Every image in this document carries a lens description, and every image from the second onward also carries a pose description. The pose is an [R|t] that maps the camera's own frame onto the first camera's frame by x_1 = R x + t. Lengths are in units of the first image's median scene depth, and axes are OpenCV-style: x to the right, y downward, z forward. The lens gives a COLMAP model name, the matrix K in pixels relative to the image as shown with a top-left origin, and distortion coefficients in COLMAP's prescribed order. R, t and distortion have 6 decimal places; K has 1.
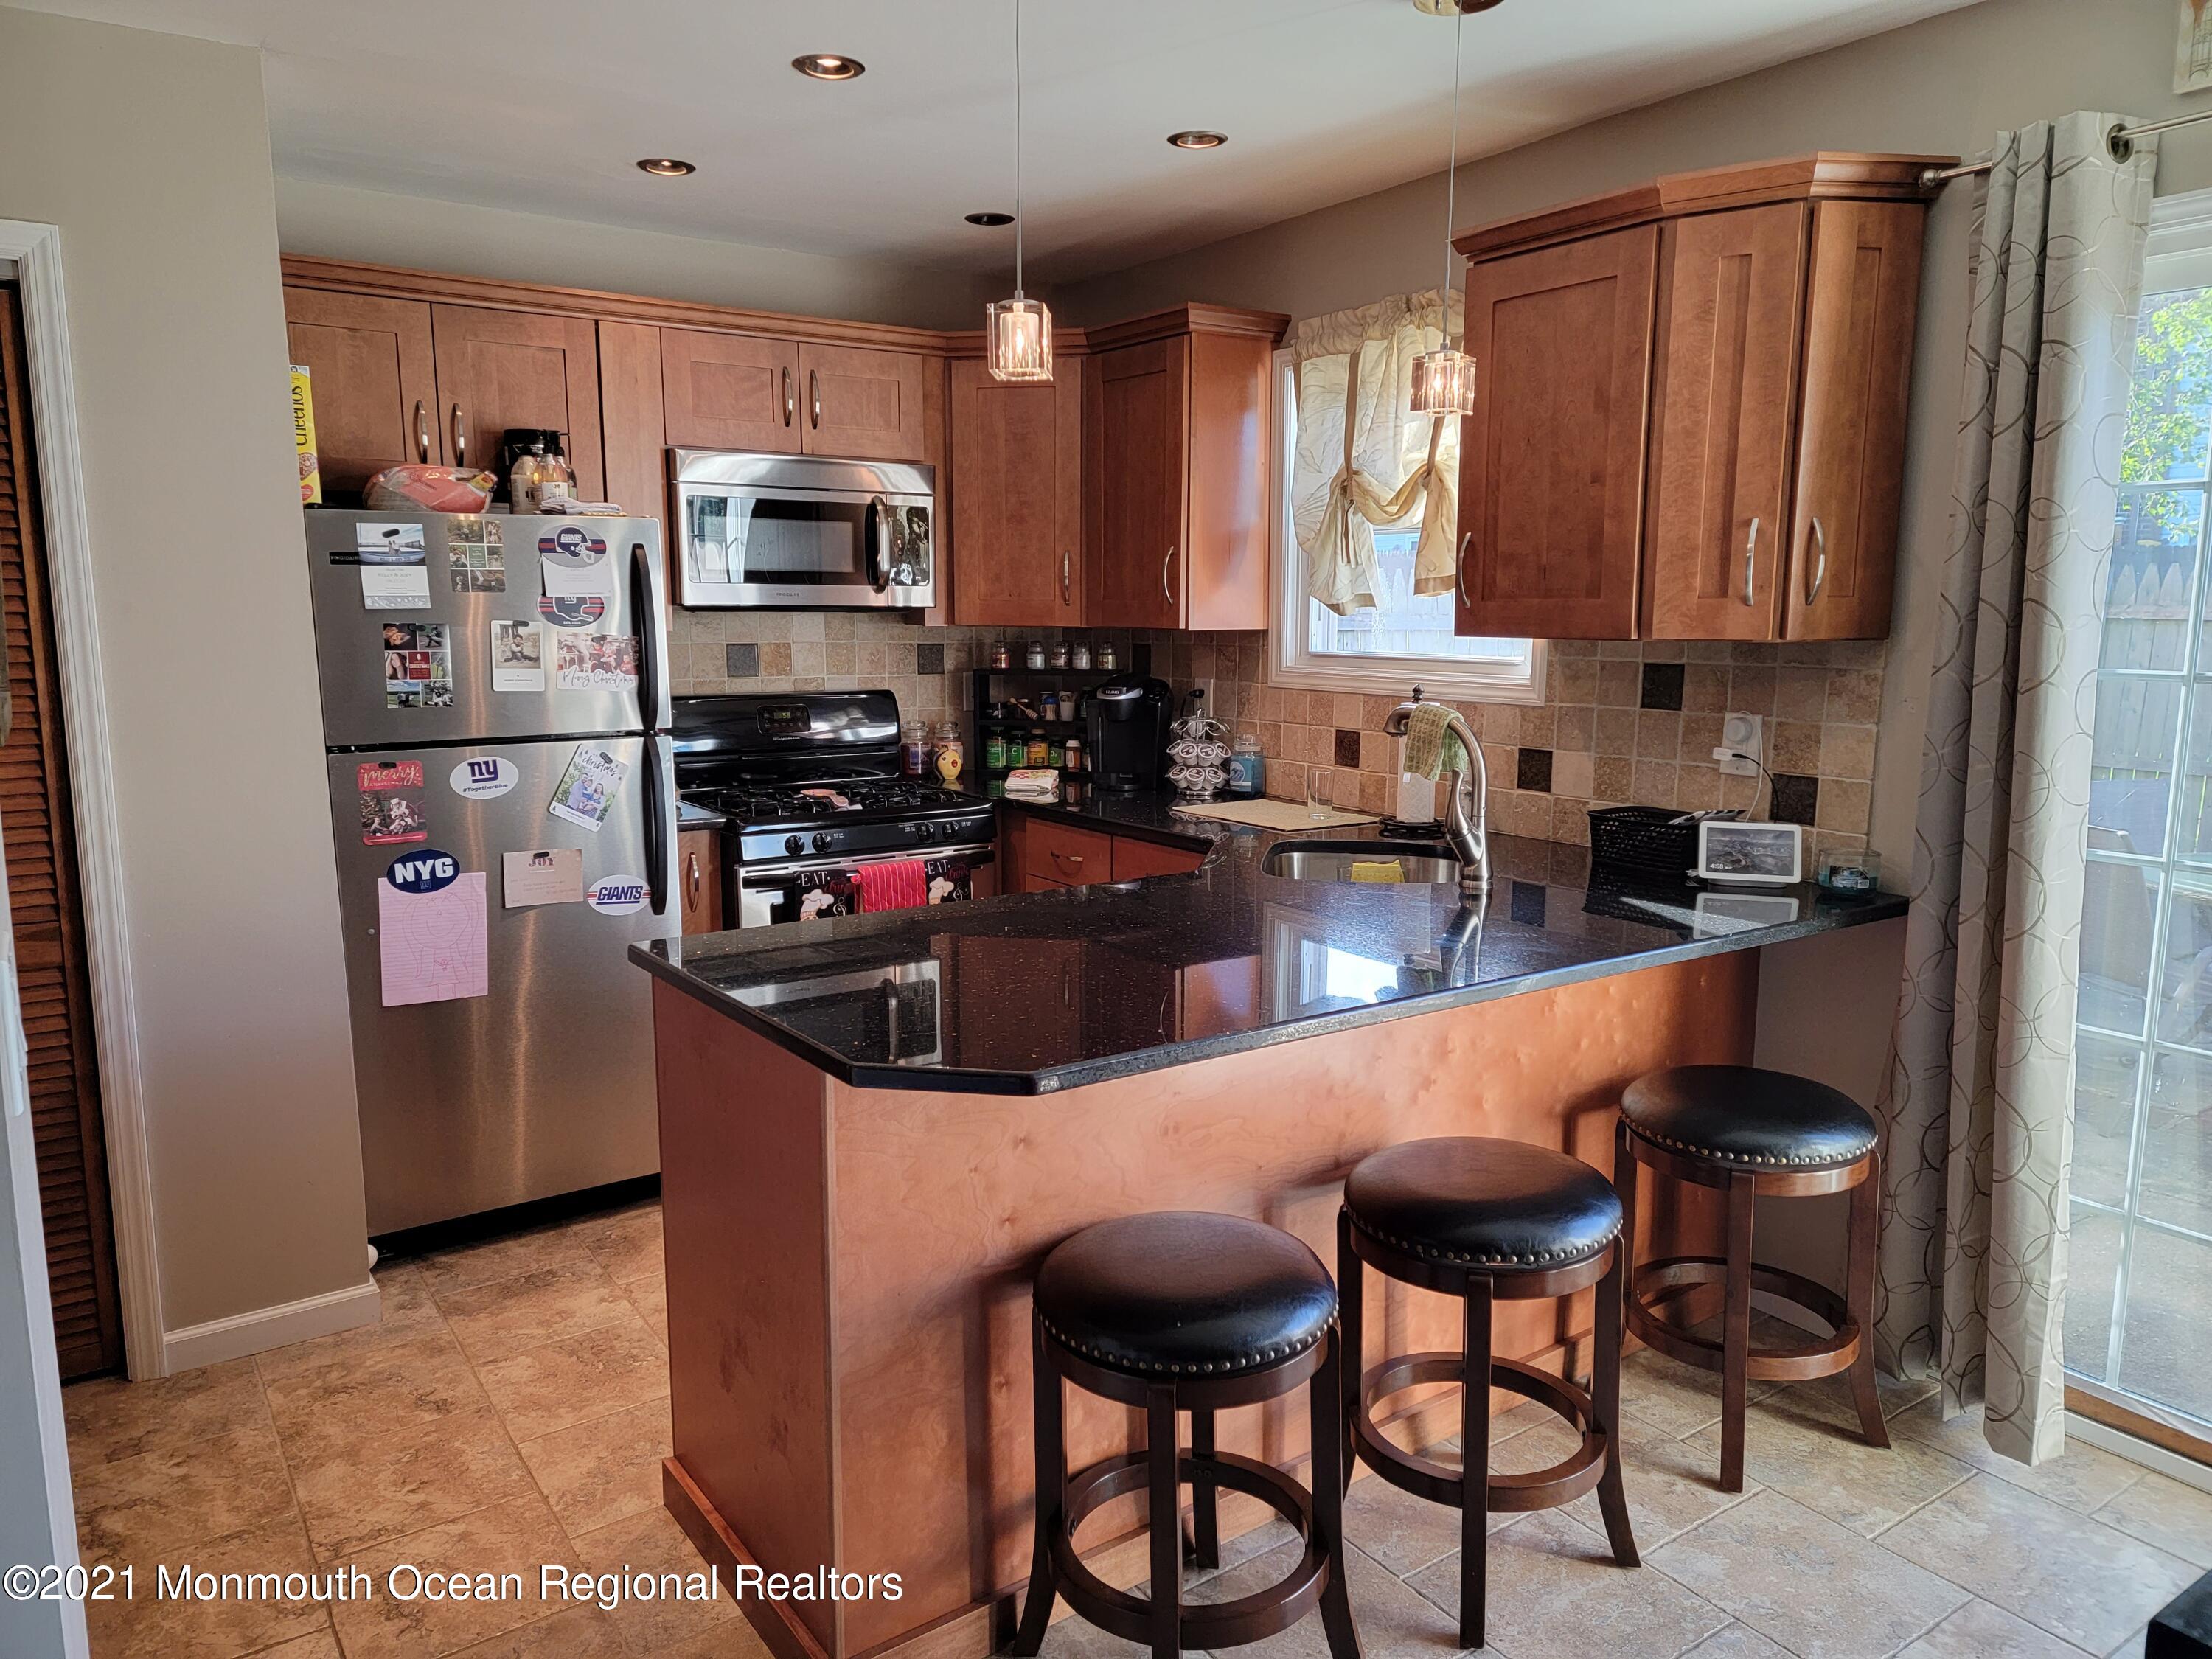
lens RADIAL K [[1542.4, 0, 1121.6], [0, 1542.4, 808.4], [0, 0, 1]] dist [0.092007, -0.075934]
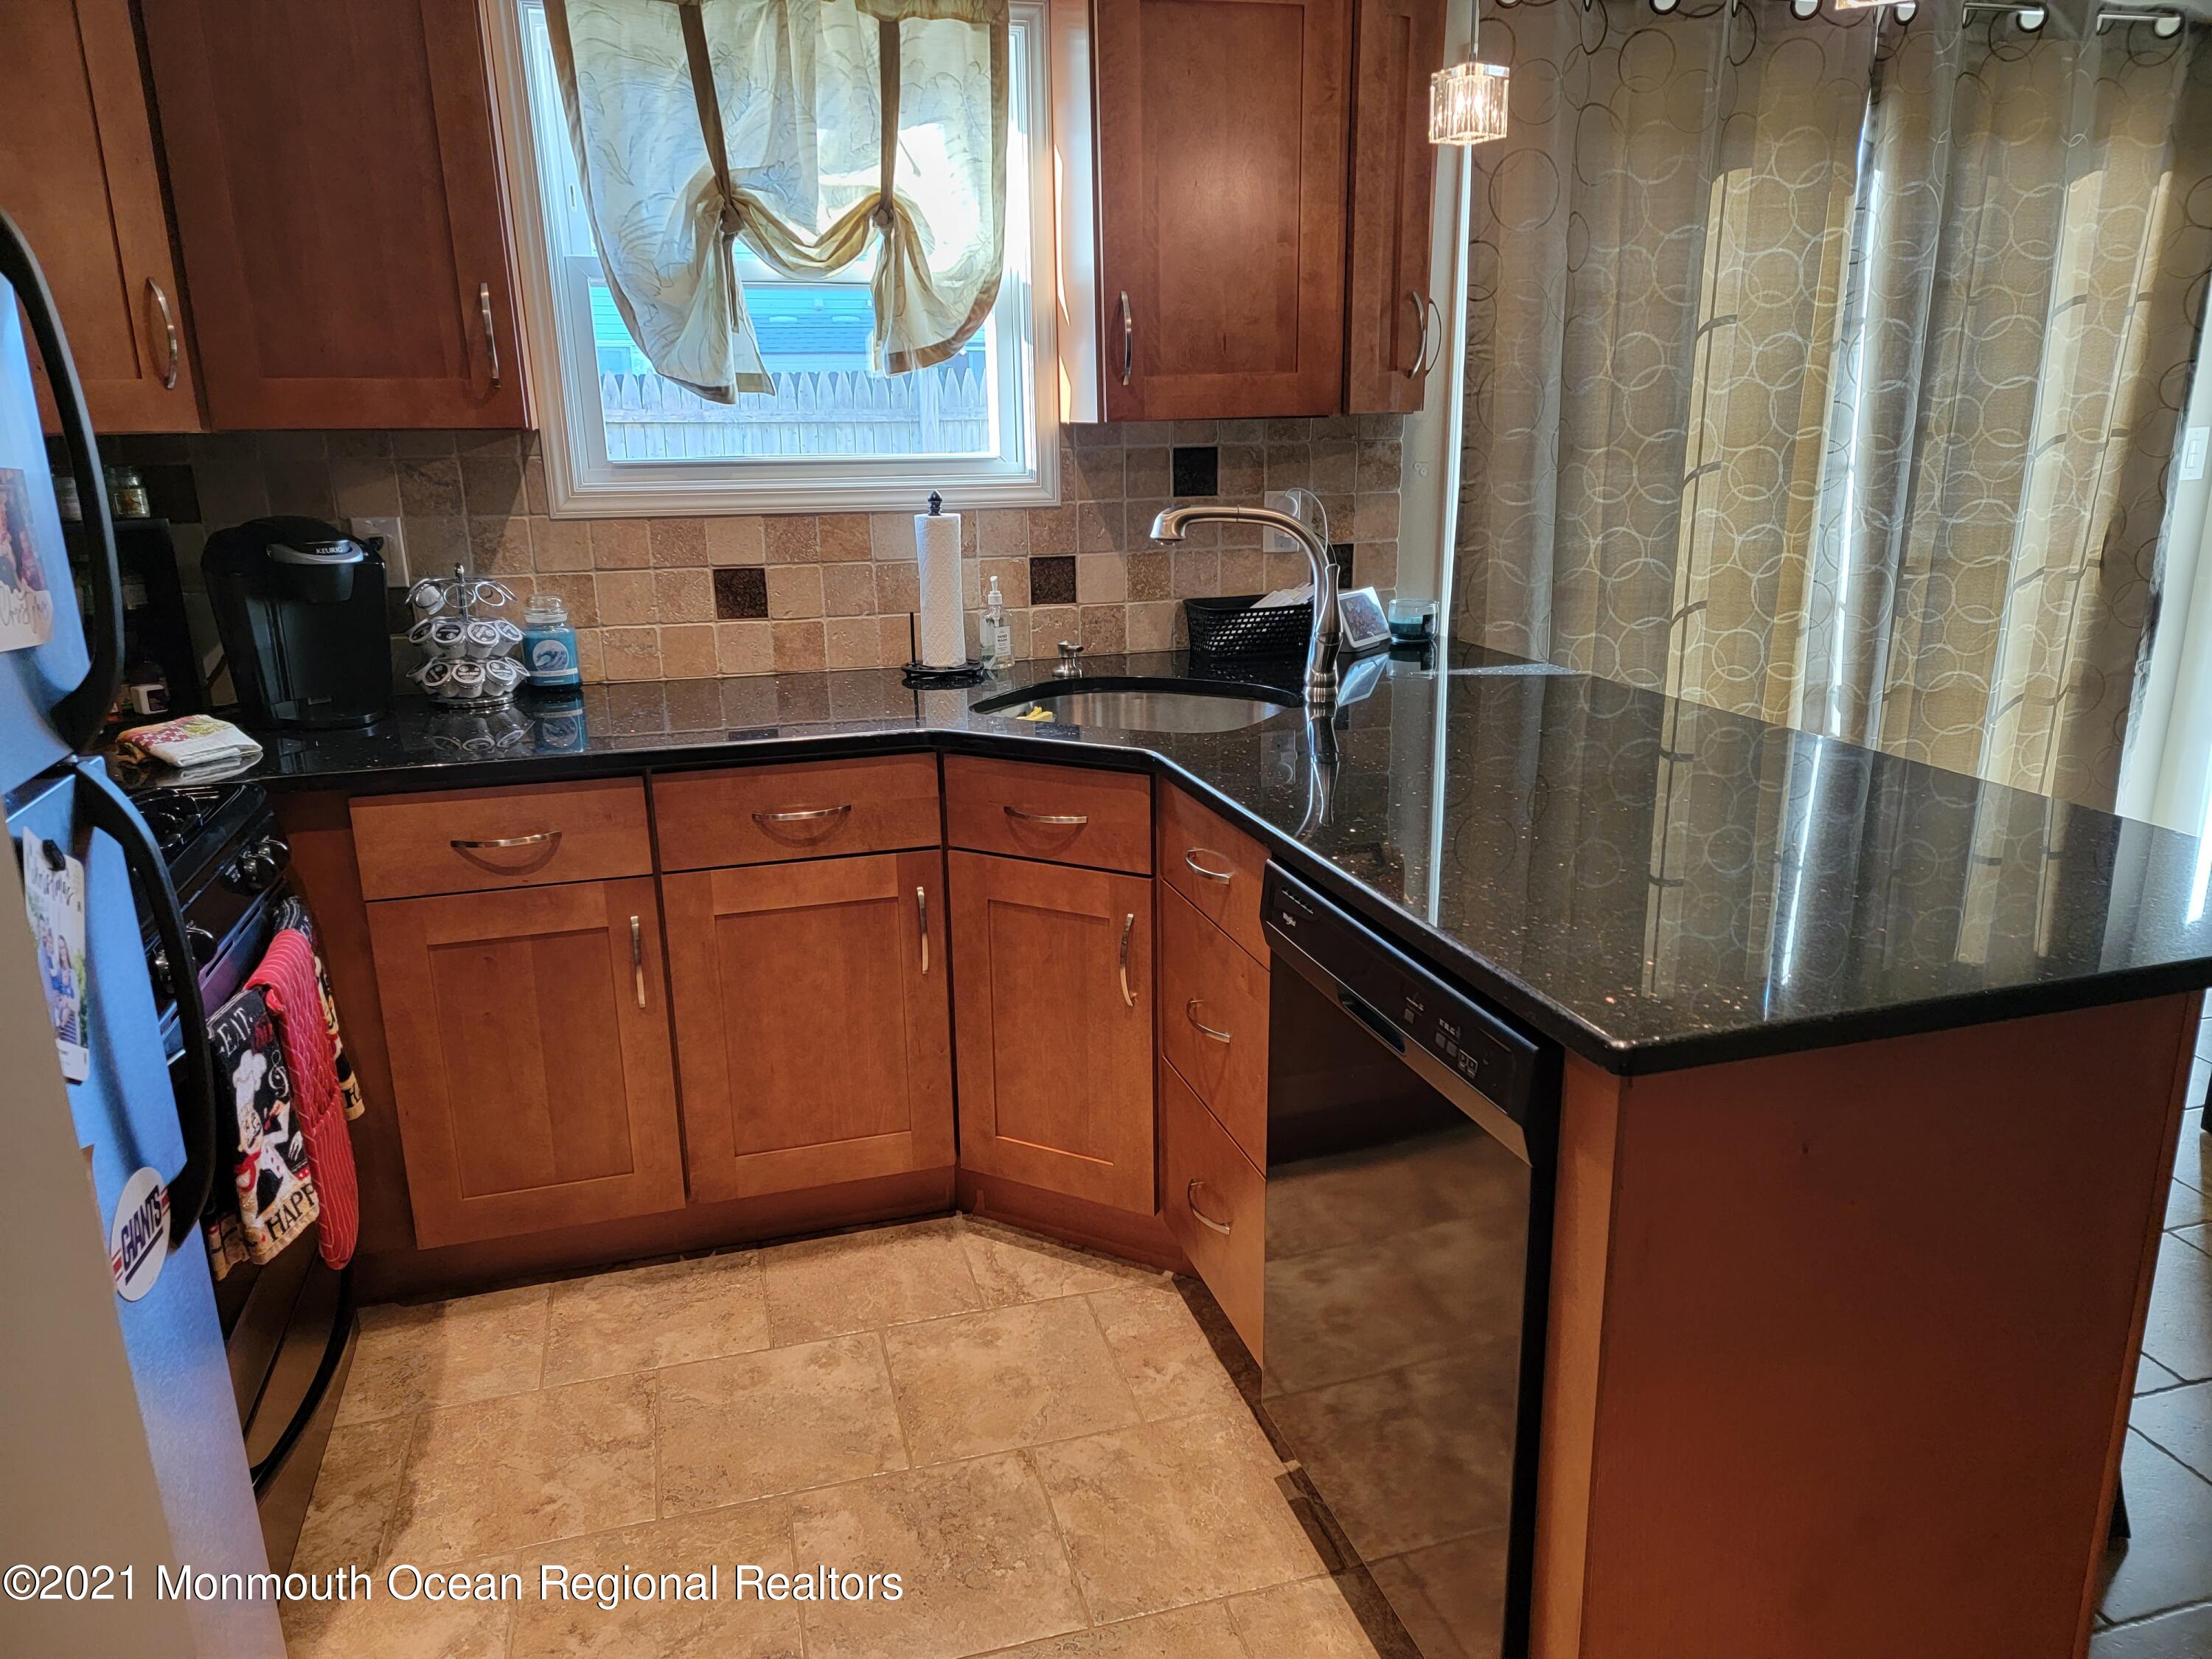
lens RADIAL K [[1542.4, 0, 1098.7], [0, 1542.4, 810.8], [0, 0, 1]] dist [0.092007, -0.075934]
pose [[0.328391, -0.248646, 0.911227, -0.562959], [0.142682, 0.966717, 0.212367, -0.081715], [-0.933703, 0.060276, 0.352938, 0.680636]]
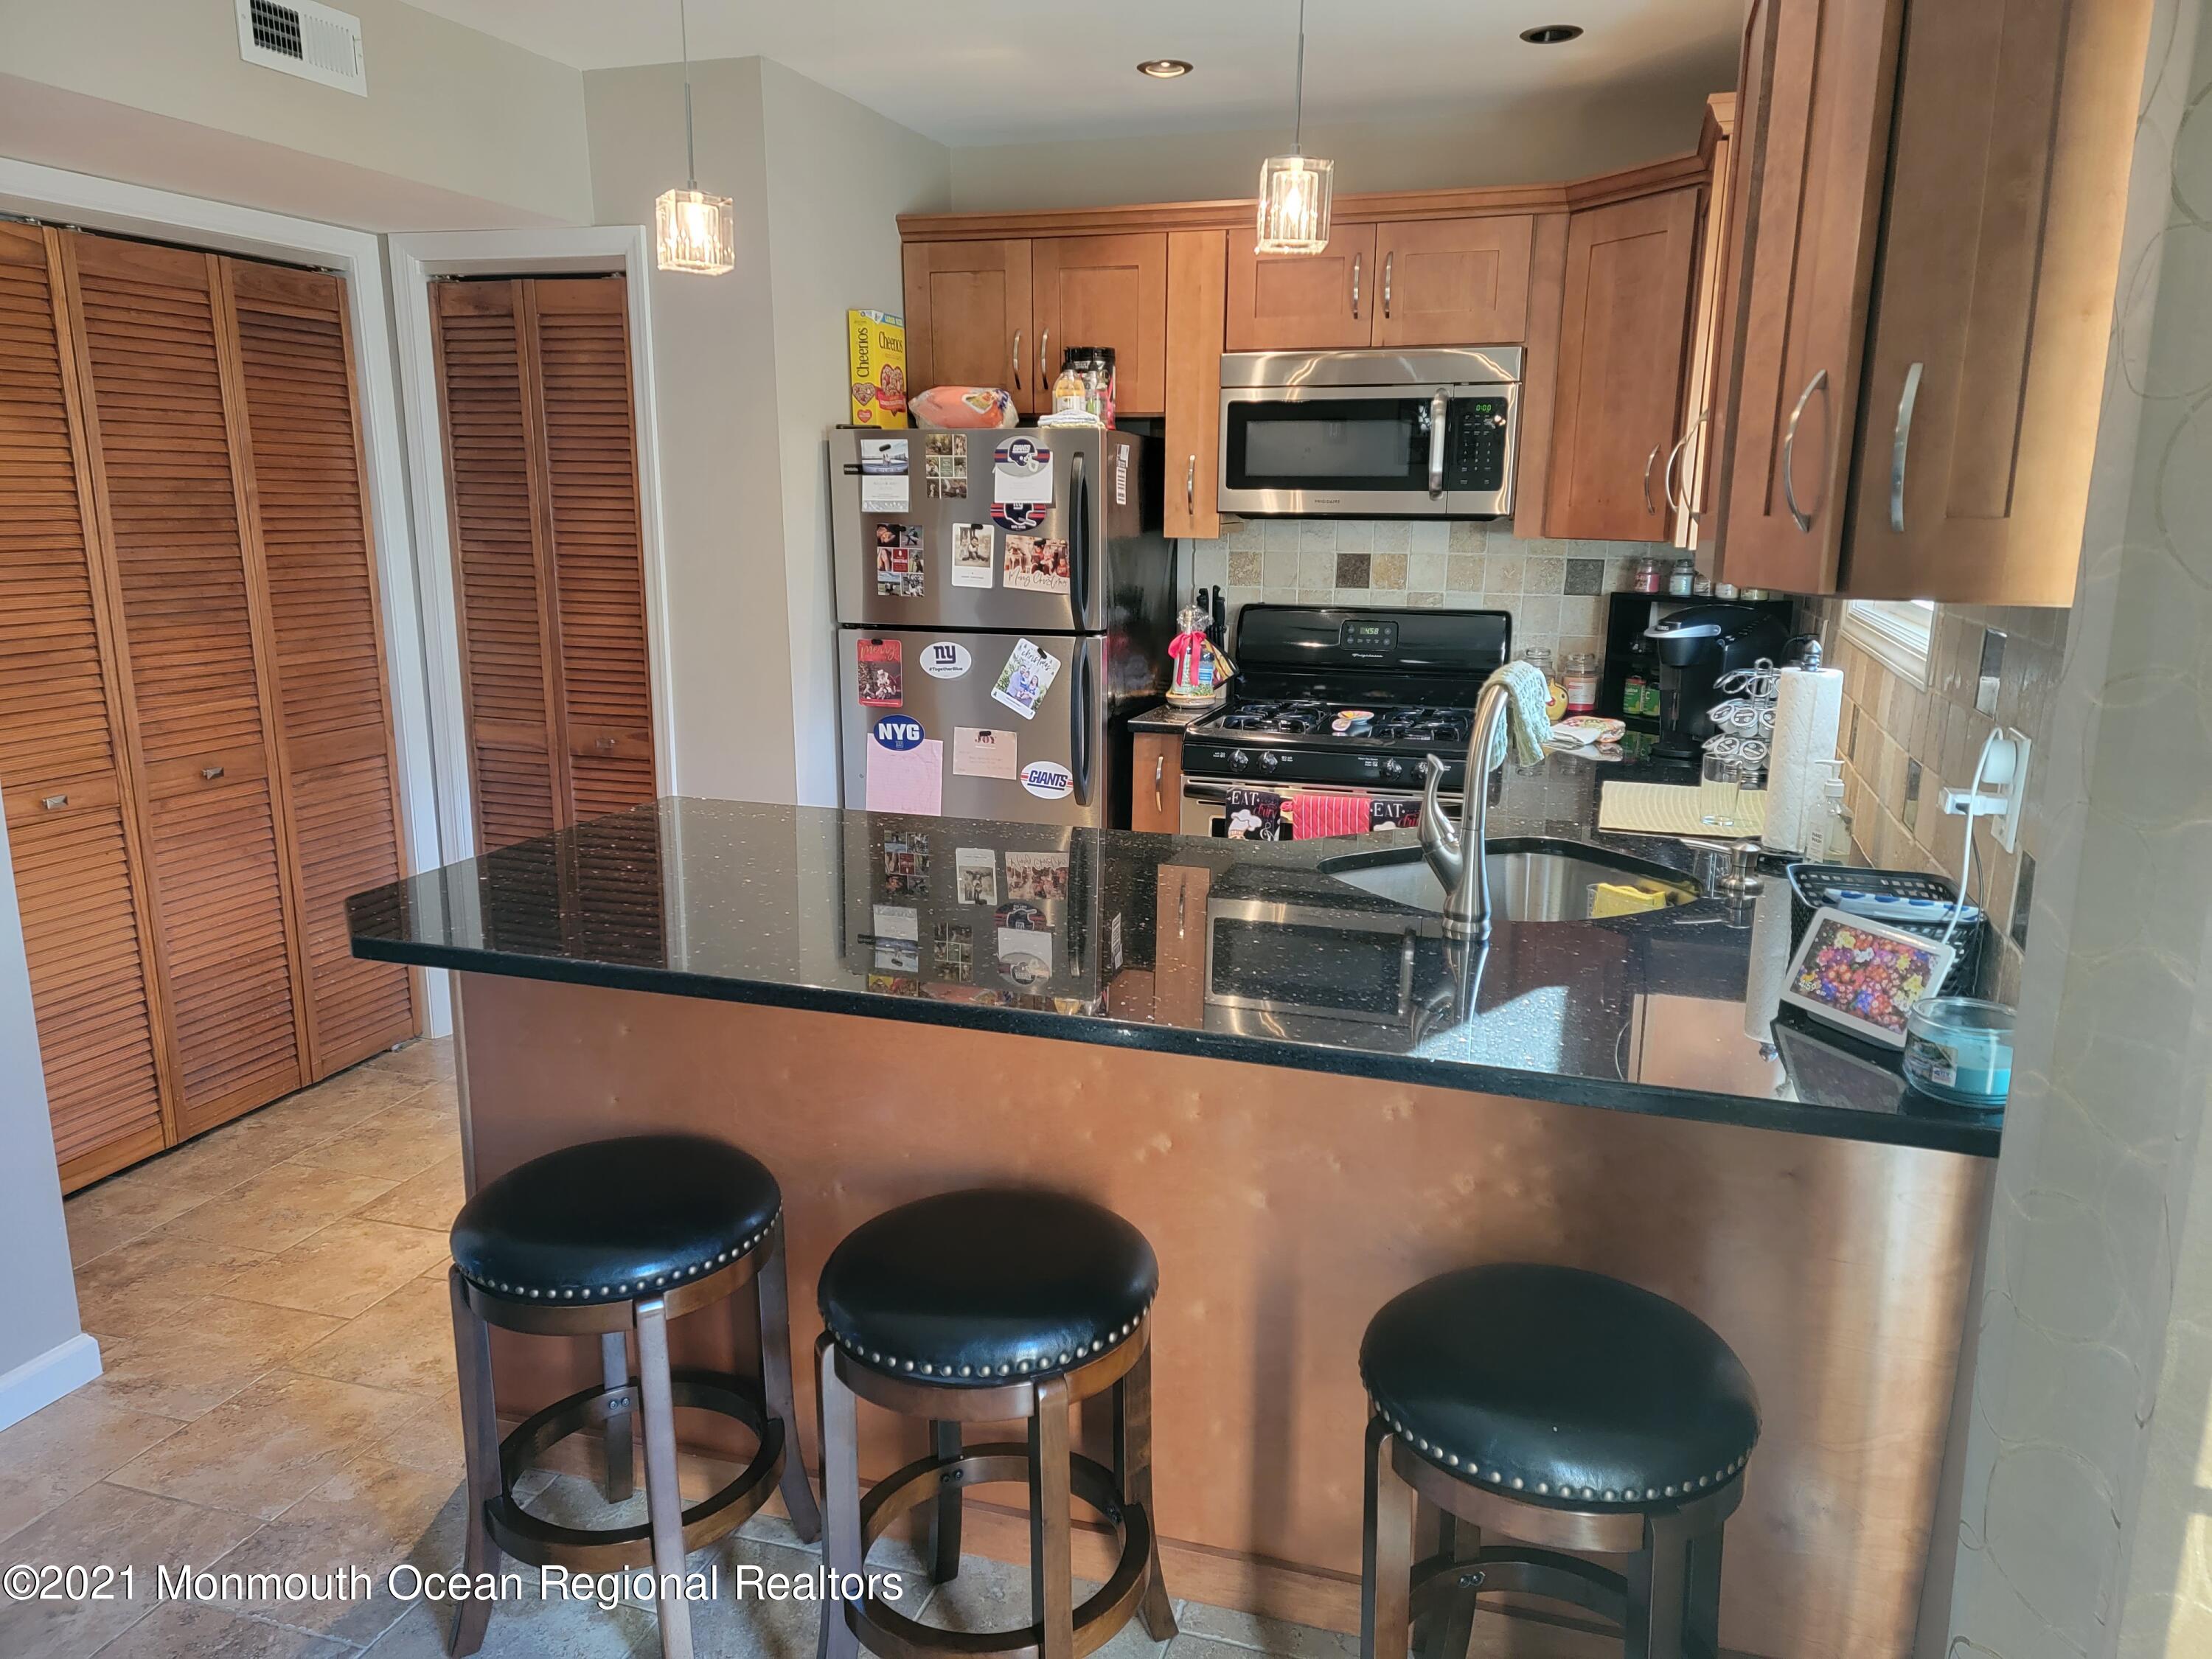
lens RADIAL K [[1542.4, 0, 1128.9], [0, 1542.4, 833.3], [0, 0, 1]] dist [0.092007, -0.075934]
pose [[0.605645, 0.172359, -0.776844, 0.572388], [-0.116030, 0.984954, 0.128073, -0.053994], [0.787230, 0.012570, 0.616531, 0.381513]]
